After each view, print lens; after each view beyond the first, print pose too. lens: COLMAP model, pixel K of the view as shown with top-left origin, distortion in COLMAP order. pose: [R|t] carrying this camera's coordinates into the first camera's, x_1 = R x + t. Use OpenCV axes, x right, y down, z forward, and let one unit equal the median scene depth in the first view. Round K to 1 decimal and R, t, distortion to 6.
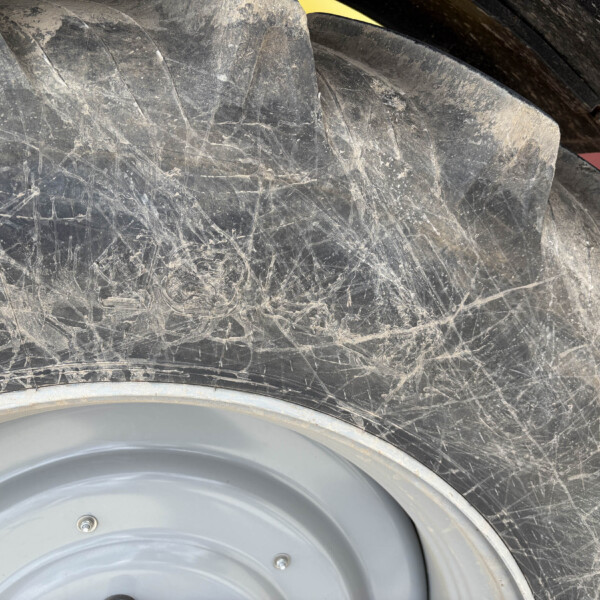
lens RADIAL K [[613.9, 0, 300.0], [0, 613.9, 300.0], [0, 0, 1]] dist [0.006307, -0.005518]
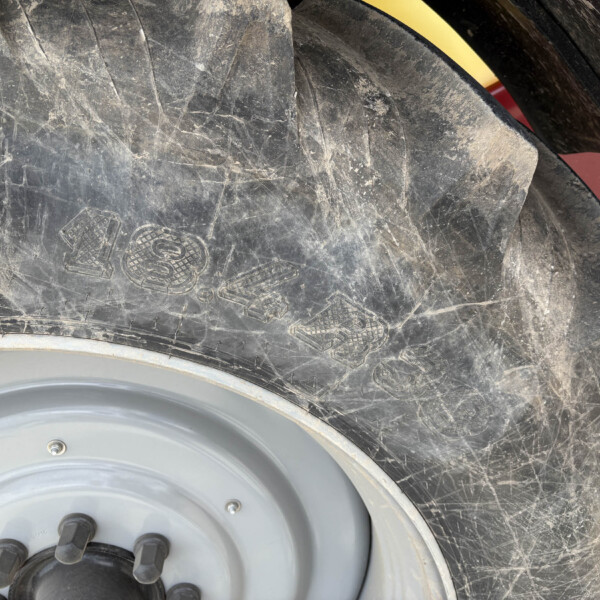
lens RADIAL K [[613.9, 0, 300.0], [0, 613.9, 300.0], [0, 0, 1]] dist [0.006307, -0.005518]
pose [[0.989005, 0.143329, -0.036416, 0.113559], [-0.138099, 0.983214, 0.119239, -0.114059], [0.052895, -0.112899, 0.992198, -0.031269]]
